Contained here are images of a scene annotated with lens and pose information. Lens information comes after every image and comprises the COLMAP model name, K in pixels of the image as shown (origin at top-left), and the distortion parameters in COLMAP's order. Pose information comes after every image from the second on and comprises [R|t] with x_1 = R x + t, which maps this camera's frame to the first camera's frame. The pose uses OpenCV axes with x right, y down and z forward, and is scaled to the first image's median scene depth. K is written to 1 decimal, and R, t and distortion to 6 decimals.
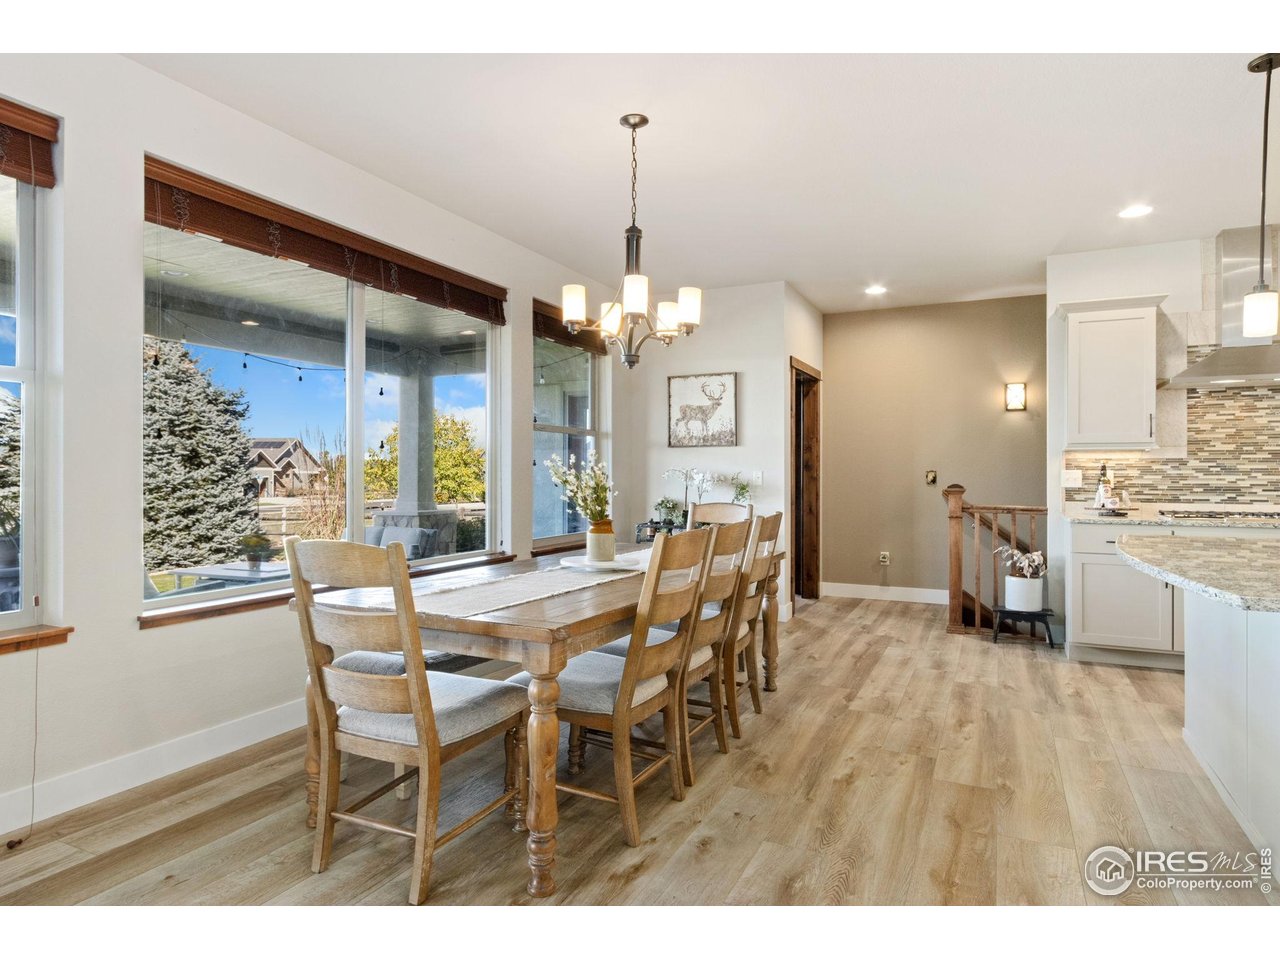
lens RADIAL K [[751.7, 0, 637.6], [0, 751.7, 473.3], [0, 0, 1]] dist [0.004385, -0.000035]
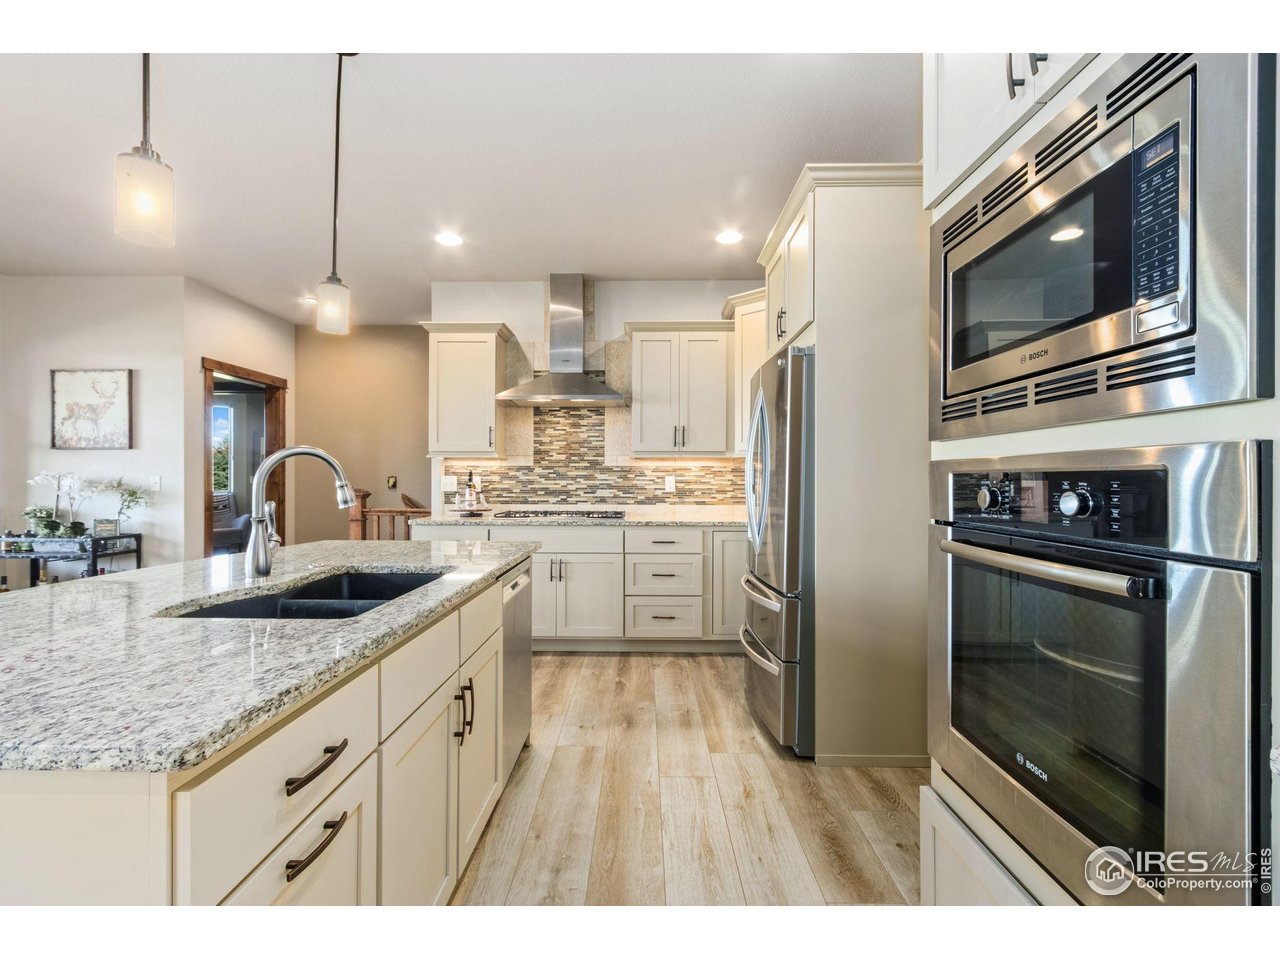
lens RADIAL K [[583.8, 0, 638.9], [0, 583.8, 481.2], [0, 0, 1]] dist [0.001784, -0.000097]
pose [[0.906154, 0.000124, 0.422947, 0.492732], [-0.001050, 0.999998, 0.001957, 0.001737], [-0.422946, -0.002217, 0.906152, 0.102161]]
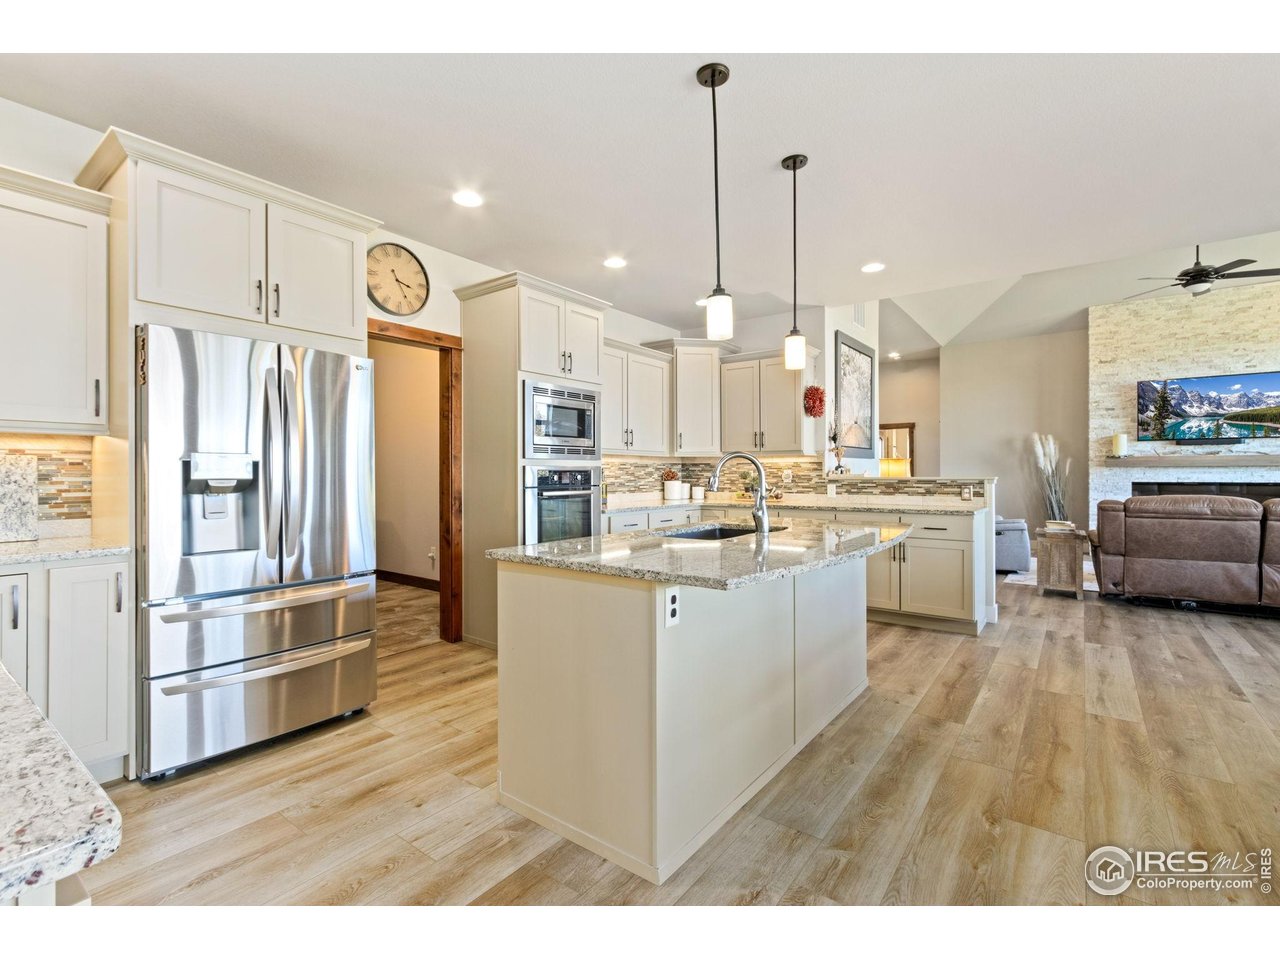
lens RADIAL K [[583.8, 0, 639.6], [0, 583.8, 475.0], [0, 0, 1]] dist [0.001784, -0.000097]
pose [[-0.980391, -0.000821, 0.197062, 0.441846], [0.000751, 0.999968, 0.007903, -0.001041], [-0.197062, 0.007896, -0.980359, 1.020763]]
